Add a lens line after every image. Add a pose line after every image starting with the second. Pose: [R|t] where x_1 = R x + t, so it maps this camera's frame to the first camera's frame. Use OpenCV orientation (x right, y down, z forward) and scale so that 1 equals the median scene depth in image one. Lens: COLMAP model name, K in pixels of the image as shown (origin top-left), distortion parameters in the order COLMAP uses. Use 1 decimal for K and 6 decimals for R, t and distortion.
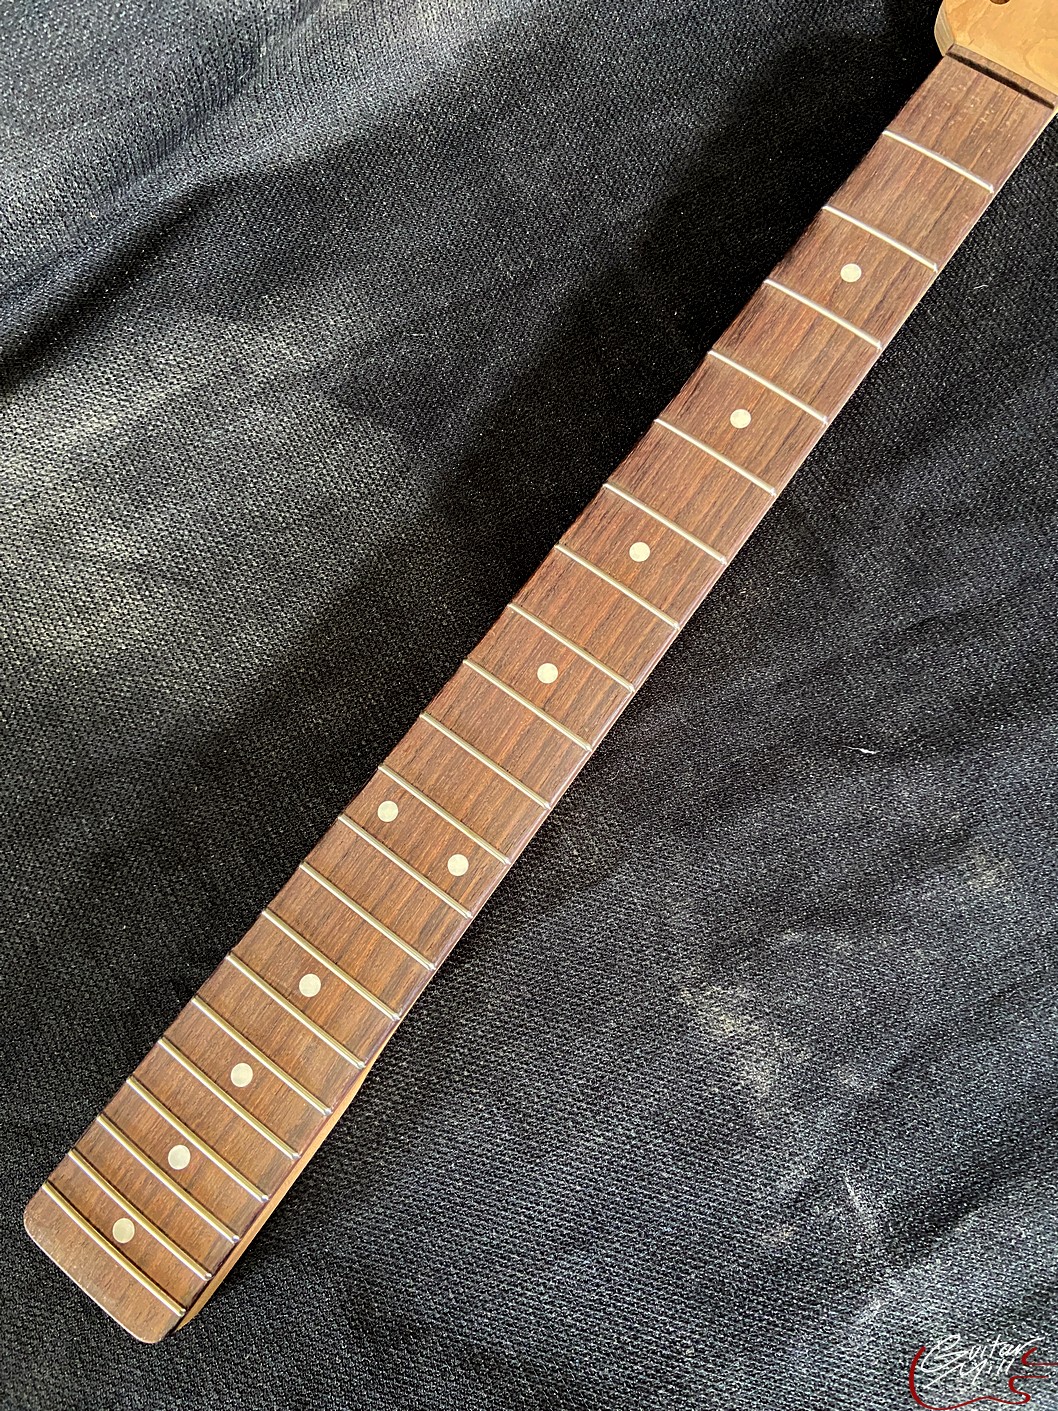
lens RADIAL K [[1093.6, 0, 534.2], [0, 1093.6, 731.4], [0, 0, 1]] dist [0.126103, -0.167389]
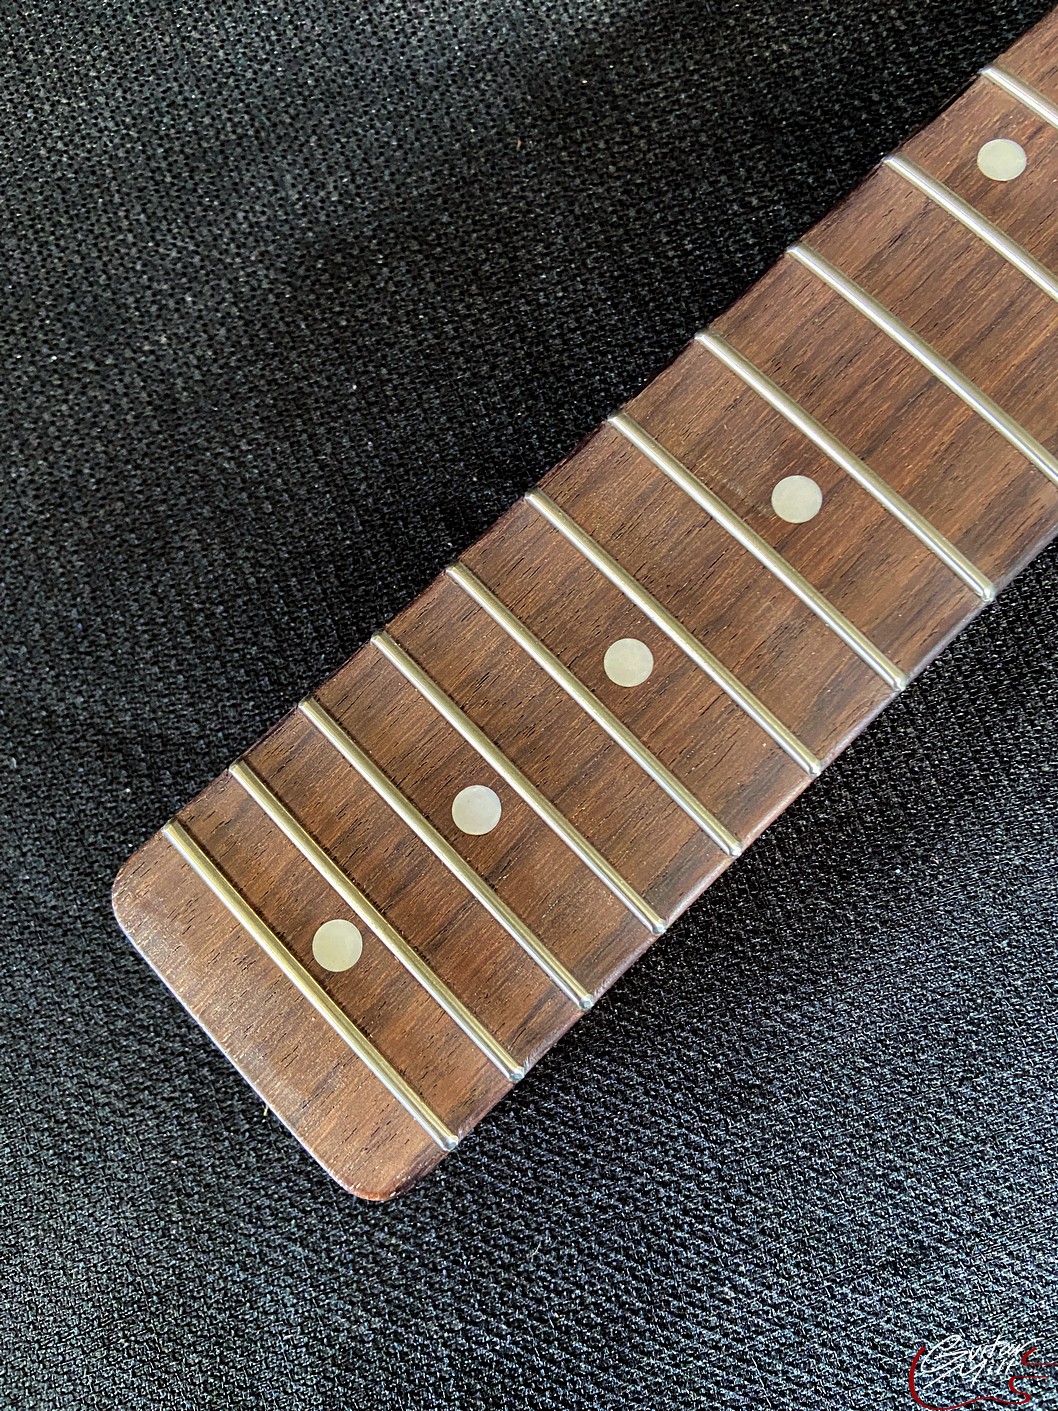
lens RADIAL K [[1093.6, 0, 534.2], [0, 1093.6, 731.4], [0, 0, 1]] dist [0.126103, -0.167389]
pose [[0.987274, 0.158991, 0.003521, -0.294187], [-0.158728, 0.983789, 0.083459, 0.301621], [0.009805, -0.082956, 0.996505, 0.546205]]
